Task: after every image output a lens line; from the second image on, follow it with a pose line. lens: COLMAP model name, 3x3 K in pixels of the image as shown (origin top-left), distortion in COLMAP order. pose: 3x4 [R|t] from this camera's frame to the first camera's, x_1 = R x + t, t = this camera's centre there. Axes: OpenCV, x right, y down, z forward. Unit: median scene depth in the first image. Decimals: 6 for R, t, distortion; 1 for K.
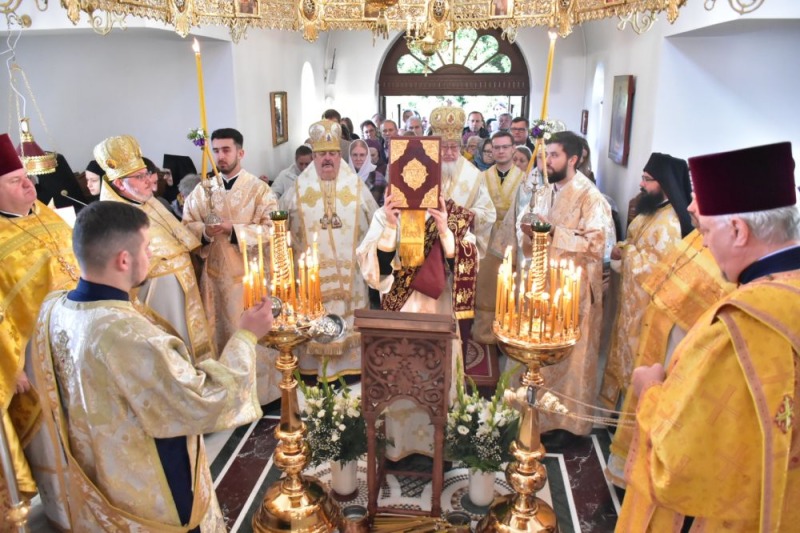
lens RADIAL K [[624.7, 0, 400.0], [0, 624.7, 266.5], [0, 0, 1]] dist [0.006130, -0.001740]
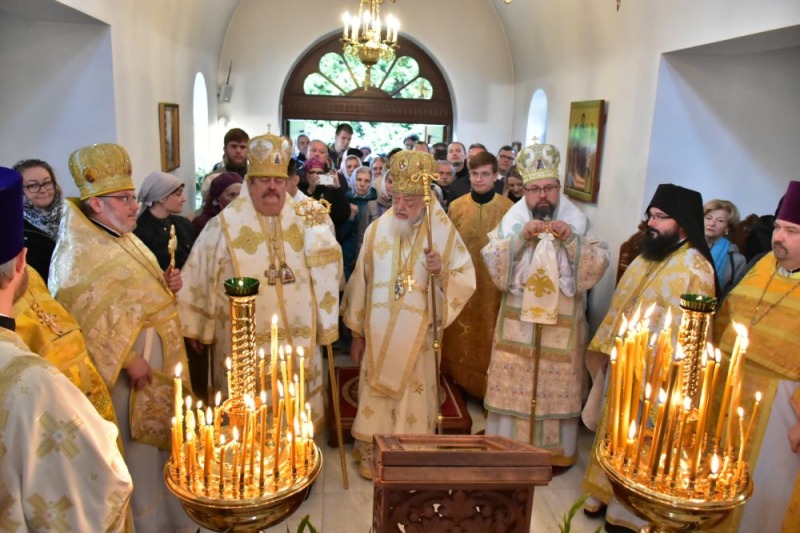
lens RADIAL K [[624.7, 0, 400.0], [0, 624.7, 266.5], [0, 0, 1]] dist [0.006130, -0.001740]
pose [[0.974925, -0.016038, 0.221954, -0.171187], [0.029286, 0.997972, -0.056525, -0.047951], [-0.220597, 0.061607, 0.973417, 0.363971]]
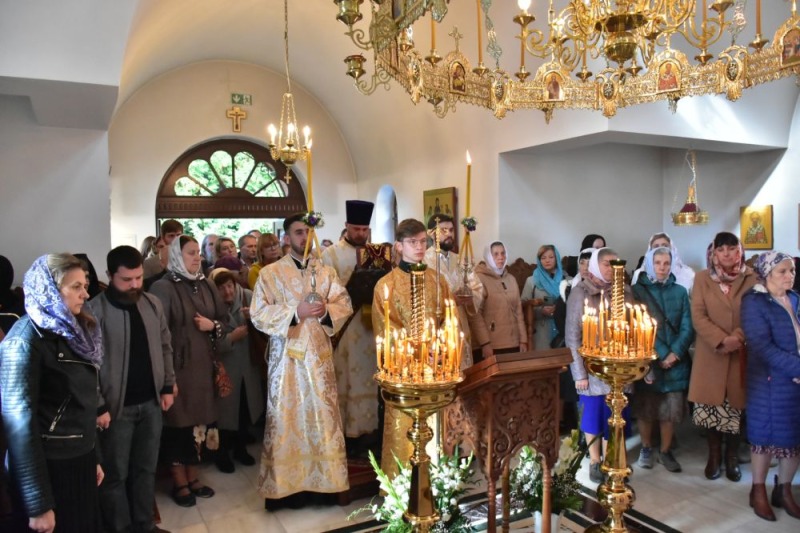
lens RADIAL K [[624.7, 0, 400.0], [0, 624.7, 266.5], [0, 0, 1]] dist [0.006130, -0.001740]
pose [[0.825239, -0.044781, 0.563005, -0.639842], [0.178589, 0.966394, -0.184904, 0.075090], [-0.535805, 0.253137, 0.805503, 0.205997]]
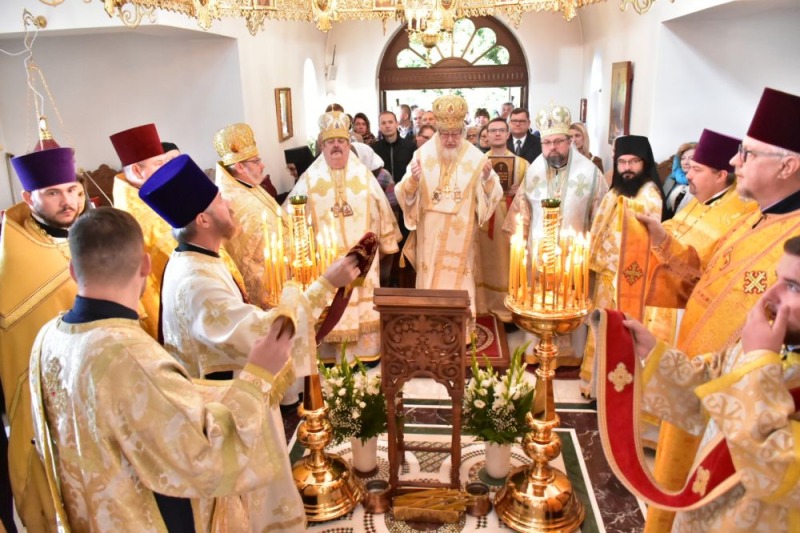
lens RADIAL K [[624.7, 0, 400.0], [0, 624.7, 266.5], [0, 0, 1]] dist [0.006130, -0.001740]
pose [[0.999621, -0.027494, 0.001507, -0.025060], [0.027491, 0.999619, 0.002272, 0.026796], [-0.001569, -0.002229, 0.999996, -0.034863]]
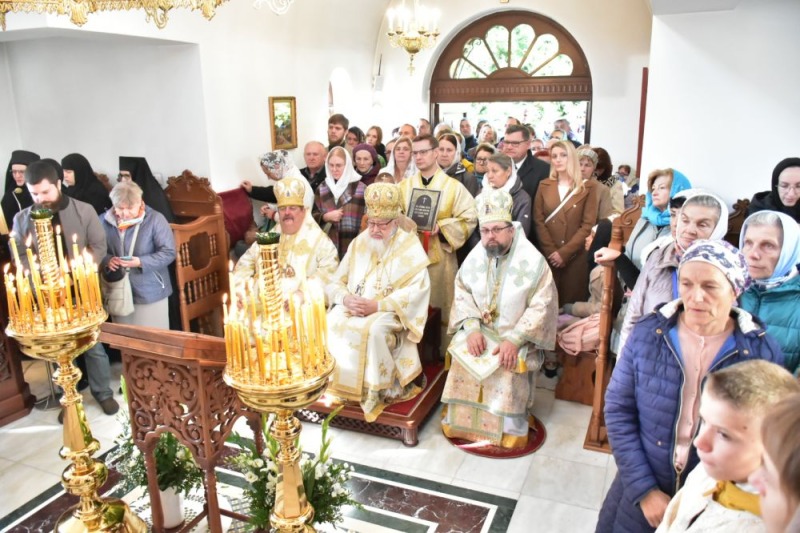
lens RADIAL K [[624.7, 0, 400.0], [0, 624.7, 266.5], [0, 0, 1]] dist [0.006130, -0.001740]
pose [[0.959782, 0.059531, -0.274361, 0.485275], [-0.066705, 0.997630, -0.016887, -0.019653], [0.272706, 0.034509, 0.961478, 0.223975]]
